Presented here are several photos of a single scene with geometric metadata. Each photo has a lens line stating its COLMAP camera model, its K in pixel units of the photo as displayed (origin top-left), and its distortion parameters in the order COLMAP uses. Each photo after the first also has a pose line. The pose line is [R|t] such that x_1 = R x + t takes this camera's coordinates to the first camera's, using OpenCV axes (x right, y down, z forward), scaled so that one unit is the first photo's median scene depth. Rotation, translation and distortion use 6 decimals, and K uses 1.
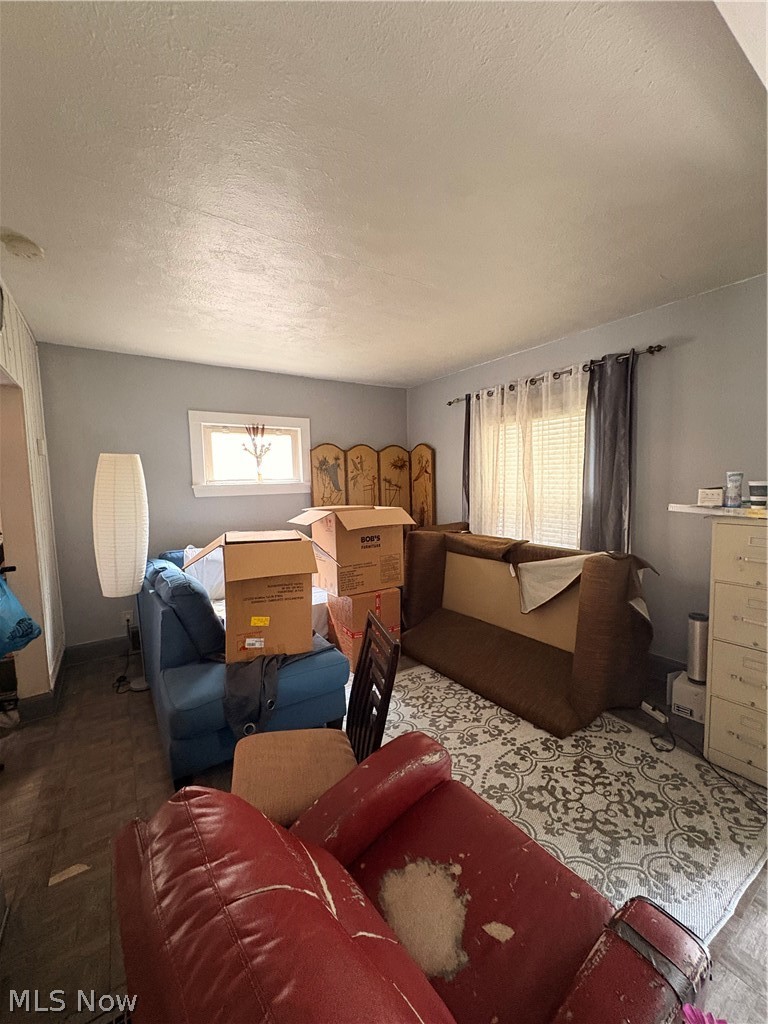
lens RADIAL K [[406.2, 0, 387.5], [0, 406.2, 514.1], [0, 0, 1]] dist [0.007076, -0.000583]
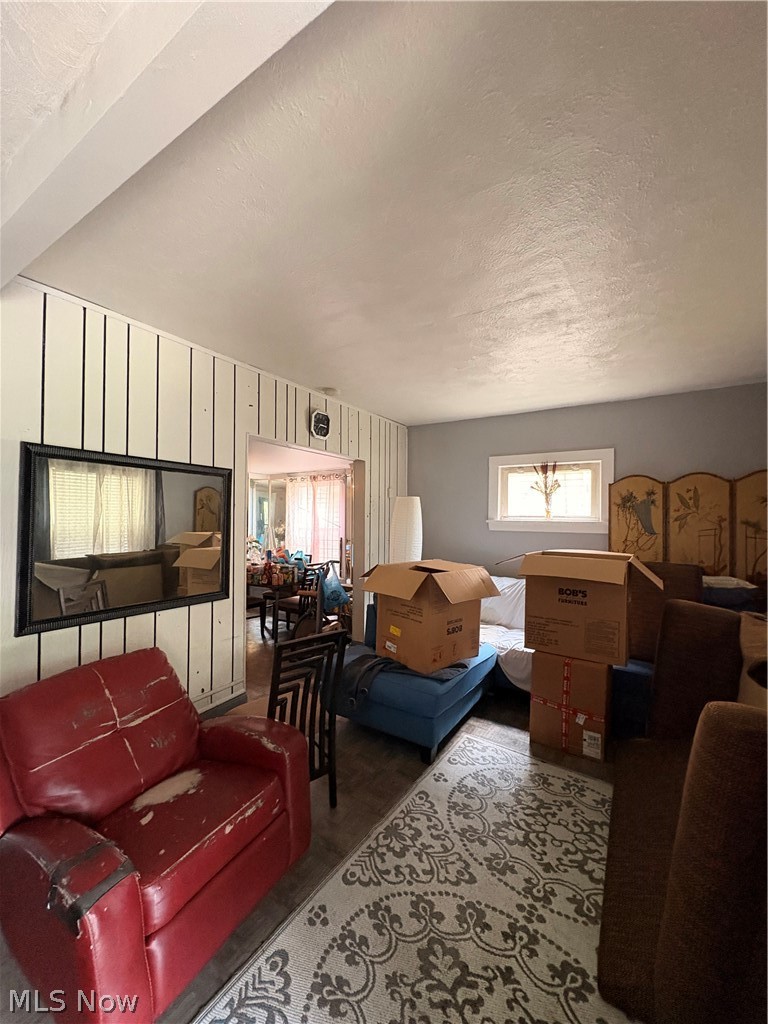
lens RADIAL K [[406.2, 0, 385.3], [0, 406.2, 511.9], [0, 0, 1]] dist [0.007076, -0.000583]
pose [[0.401948, 0.020308, -0.915437, 0.695019], [-0.096134, 0.995165, -0.020134, -0.061505], [0.910602, 0.096097, 0.401957, 0.375978]]
